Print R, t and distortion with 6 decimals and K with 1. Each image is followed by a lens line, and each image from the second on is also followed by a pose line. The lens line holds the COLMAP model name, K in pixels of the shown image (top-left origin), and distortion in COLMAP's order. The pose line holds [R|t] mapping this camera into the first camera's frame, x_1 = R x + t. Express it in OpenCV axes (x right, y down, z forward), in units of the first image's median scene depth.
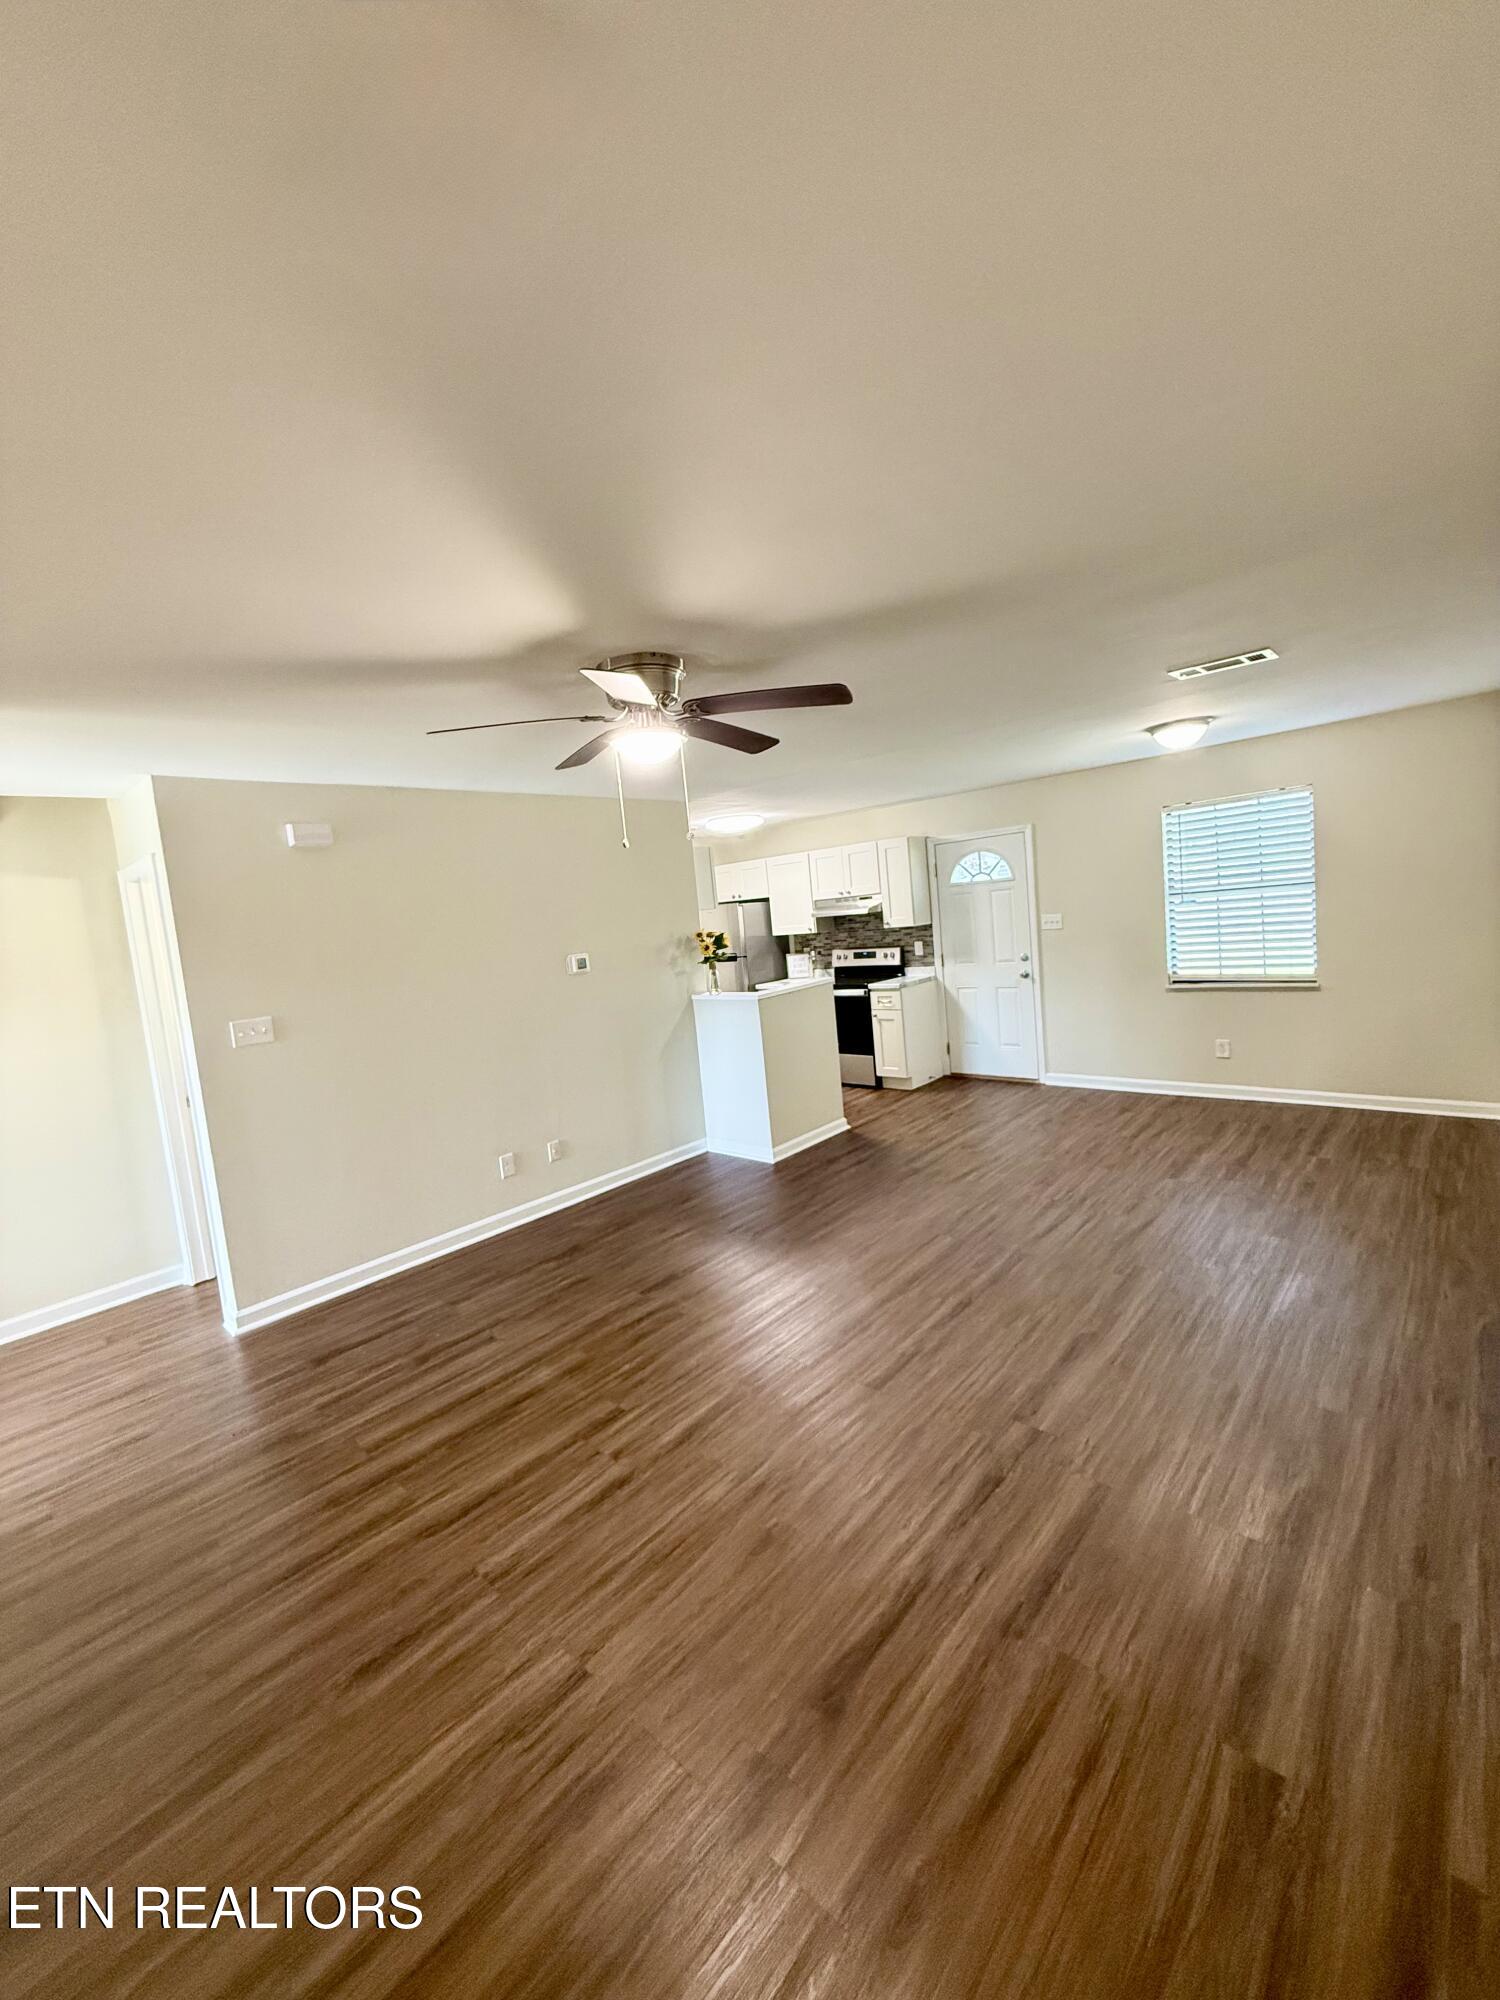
lens RADIAL K [[794.1, 0, 751.3], [0, 794.1, 993.0], [0, 0, 1]] dist [0.001143, -0.000794]
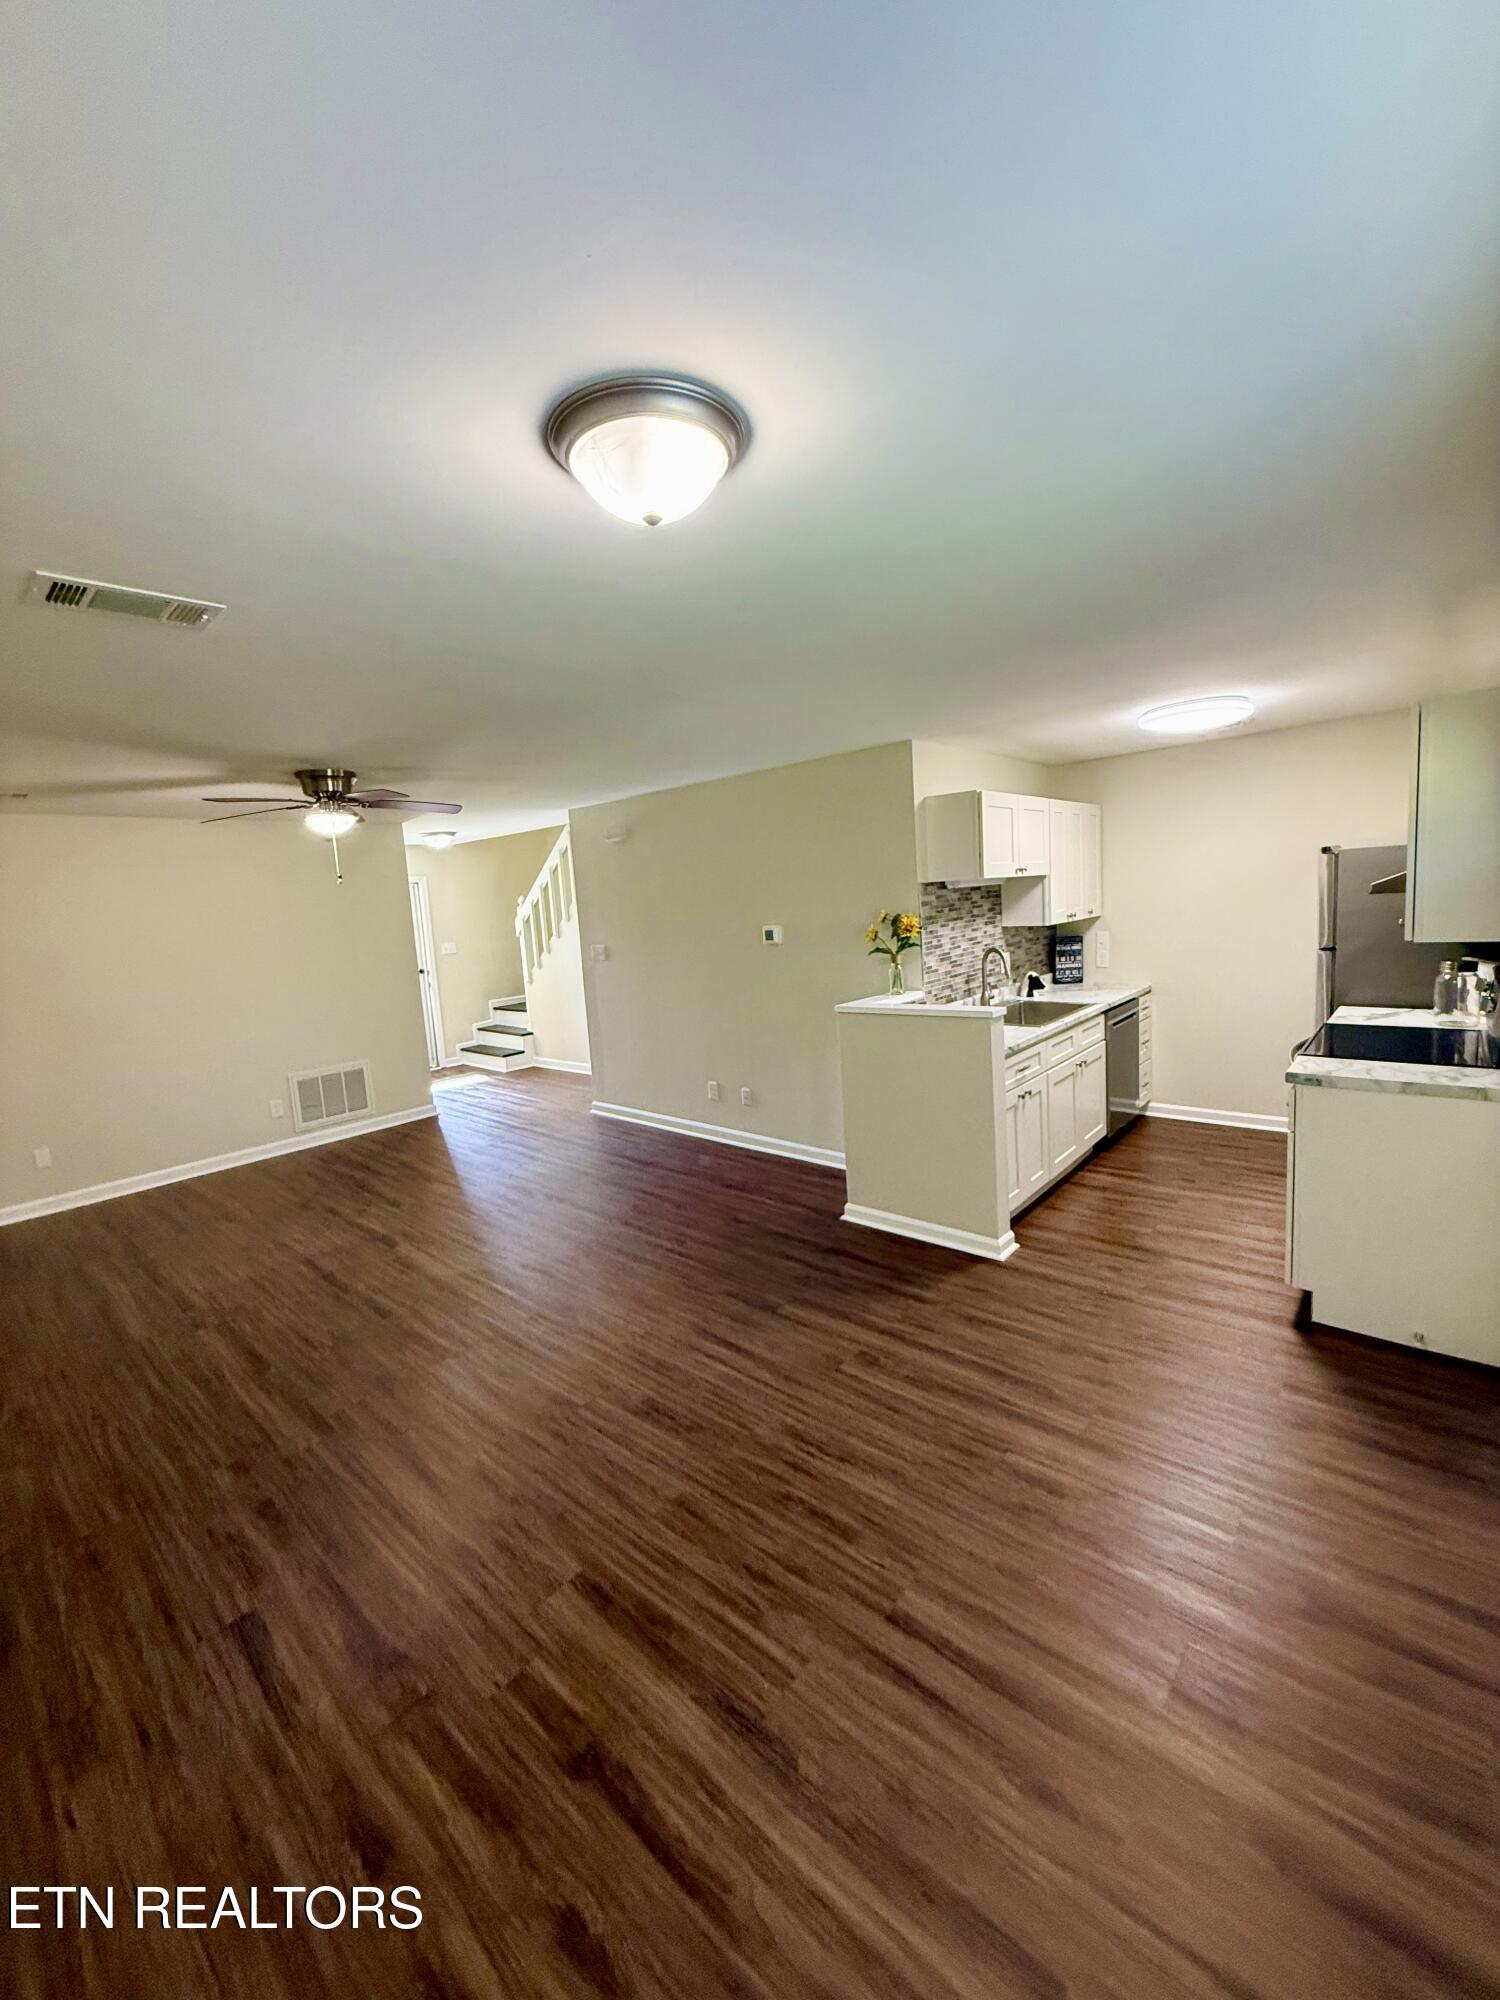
lens RADIAL K [[794.1, 0, 750.6], [0, 794.1, 991.9], [0, 0, 1]] dist [0.001143, -0.000794]
pose [[0.019502, 0.209141, -0.977691, 0.897762], [-0.041077, 0.977219, 0.208221, -0.199043], [0.998966, 0.036100, 0.027648, 1.055541]]
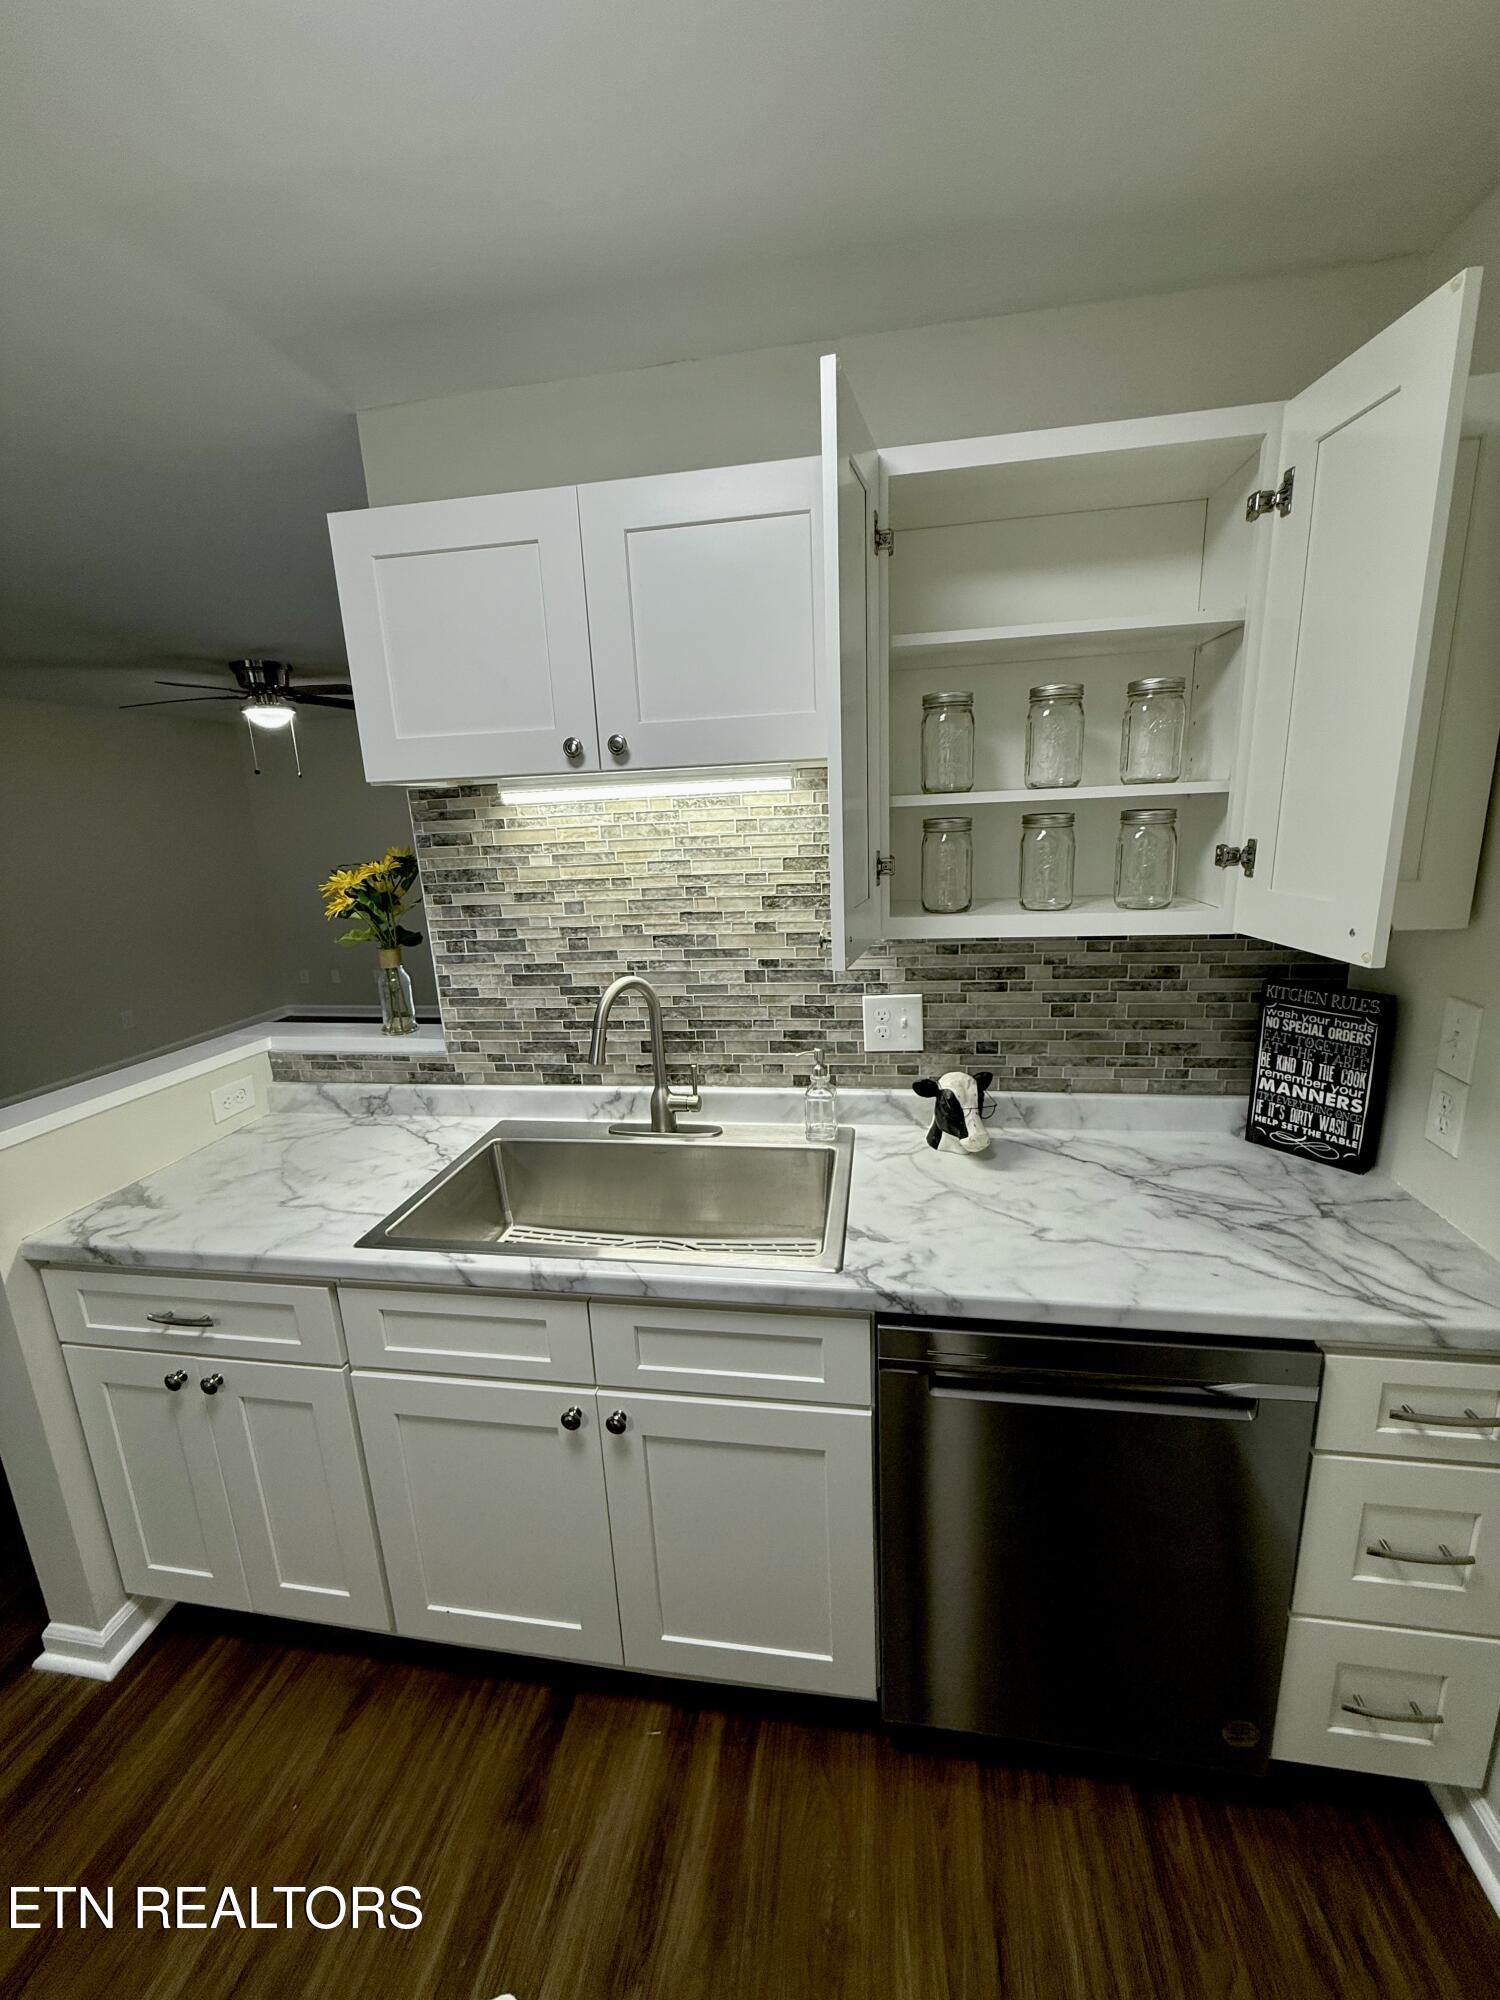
lens RADIAL K [[794.1, 0, 749.7], [0, 794.1, 993.6], [0, 0, 1]] dist [0.001143, -0.000794]
pose [[-0.832605, 0.246136, -0.496171, 0.012590], [0.062752, 0.931983, 0.357029, -0.172371], [0.550301, 0.266129, -0.791419, 1.723460]]
